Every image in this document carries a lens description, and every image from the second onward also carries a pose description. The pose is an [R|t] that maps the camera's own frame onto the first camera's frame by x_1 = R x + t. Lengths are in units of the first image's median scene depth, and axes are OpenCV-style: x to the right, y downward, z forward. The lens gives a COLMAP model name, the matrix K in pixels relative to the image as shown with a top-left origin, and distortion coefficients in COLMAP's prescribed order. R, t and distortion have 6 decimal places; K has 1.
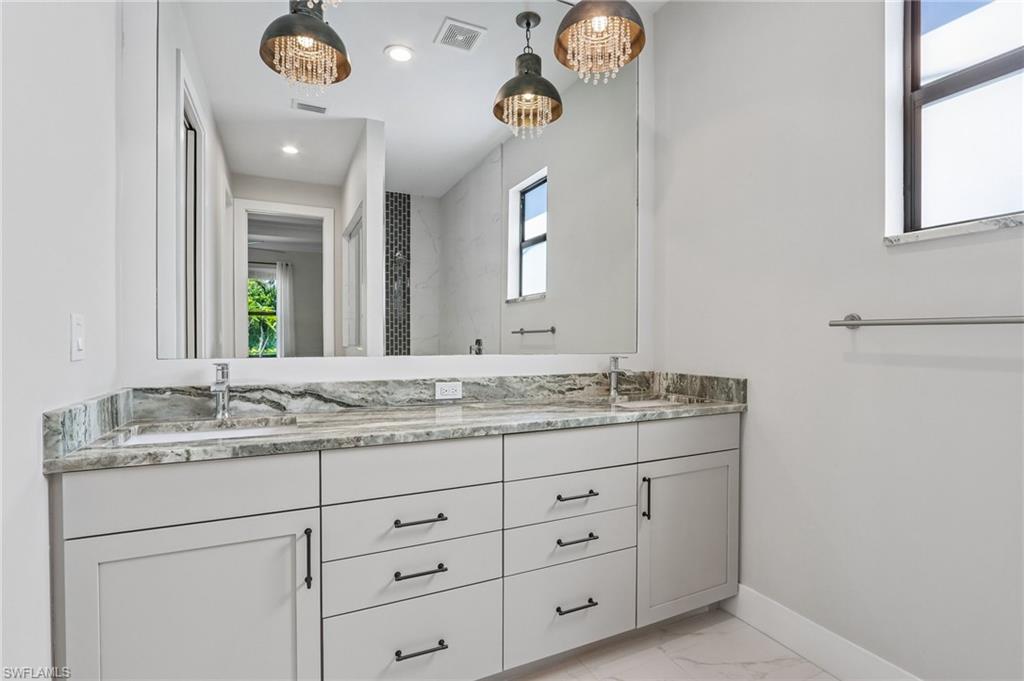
lens RADIAL K [[477.3, 0, 505.7], [0, 477.3, 344.7], [0, 0, 1]] dist [-0.018198, 0.003320]
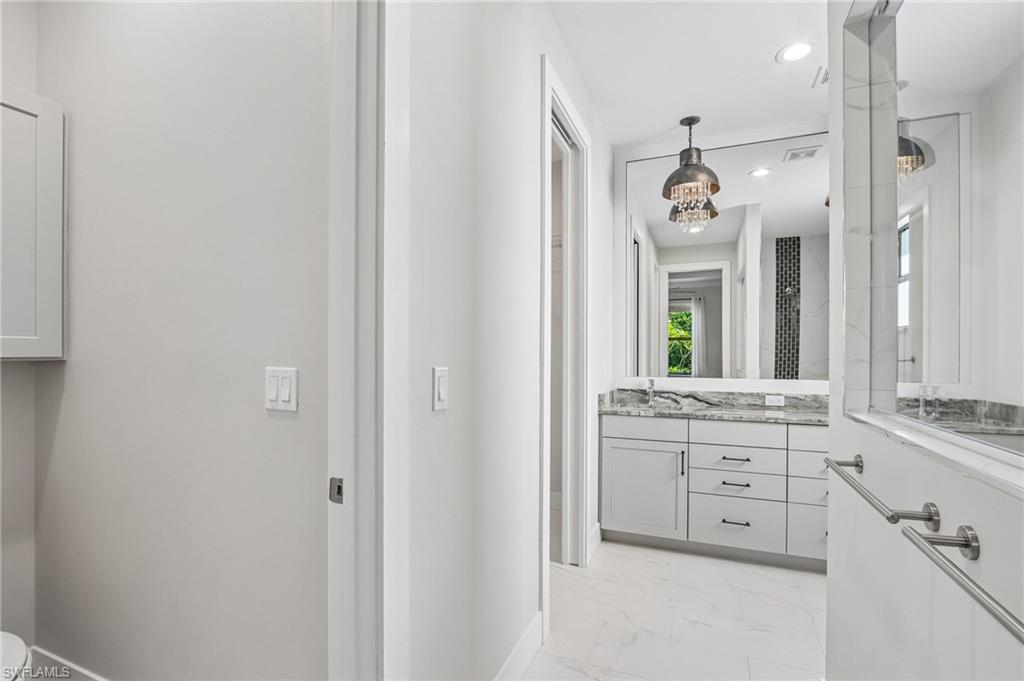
lens RADIAL K [[477.3, 0, 508.0], [0, 477.3, 355.8], [0, 0, 1]] dist [-0.018198, 0.003320]
pose [[0.673337, 0.002881, -0.739330, 0.507707], [-0.009912, 0.999938, -0.005130, -0.044977], [0.739270, 0.010782, 0.673323, -0.846255]]
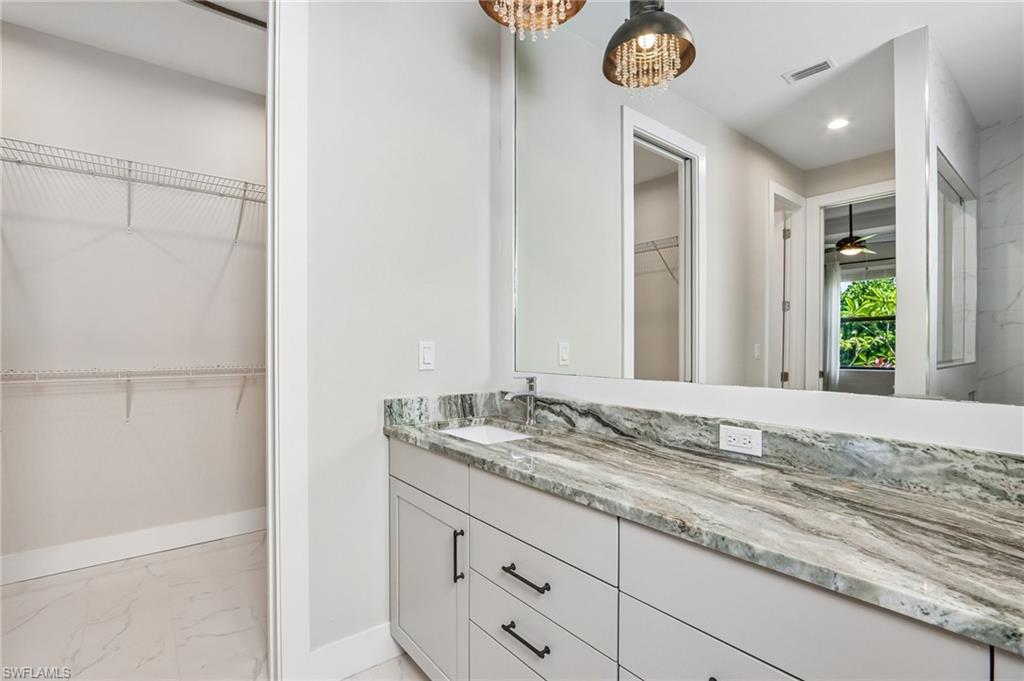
lens RADIAL K [[477.3, 0, 509.7], [0, 477.3, 345.5], [0, 0, 1]] dist [-0.018198, 0.003320]
pose [[0.237565, -0.001670, -0.971370, 0.475270], [-0.013553, 0.999895, -0.005033, -0.029027], [0.971277, 0.014361, 0.237517, 0.573085]]
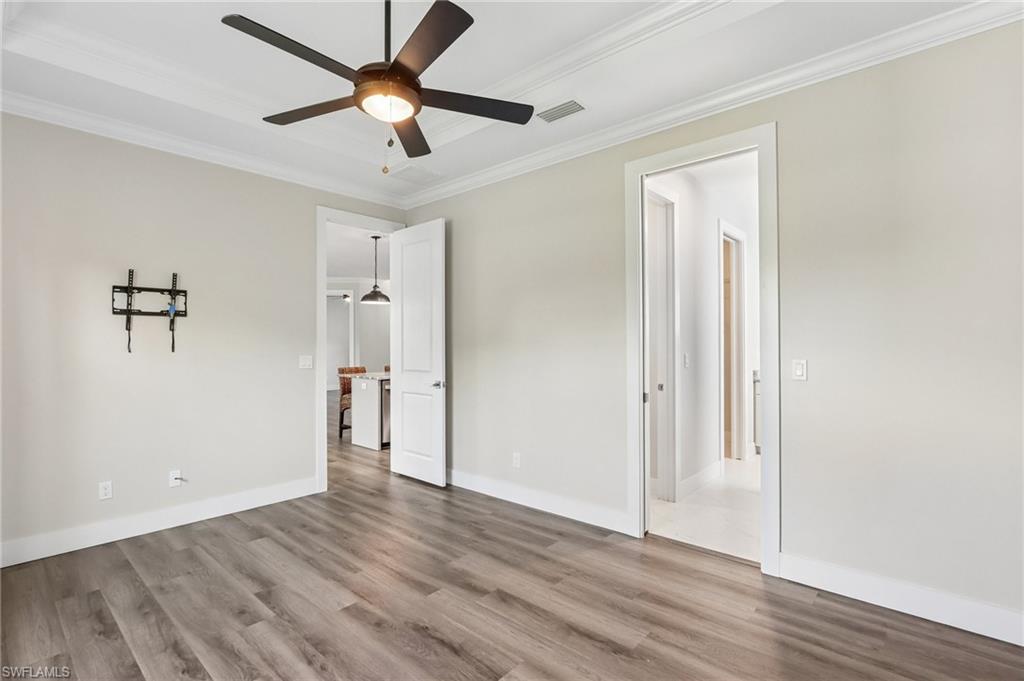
lens RADIAL K [[477.3, 0, 509.3], [0, 477.3, 339.8], [0, 0, 1]] dist [-0.018198, 0.003320]
pose [[0.394647, -0.010959, -0.918767, 1.632298], [-0.006965, 0.999864, -0.014918, -0.055993], [0.918806, 0.012286, 0.394517, -2.077617]]
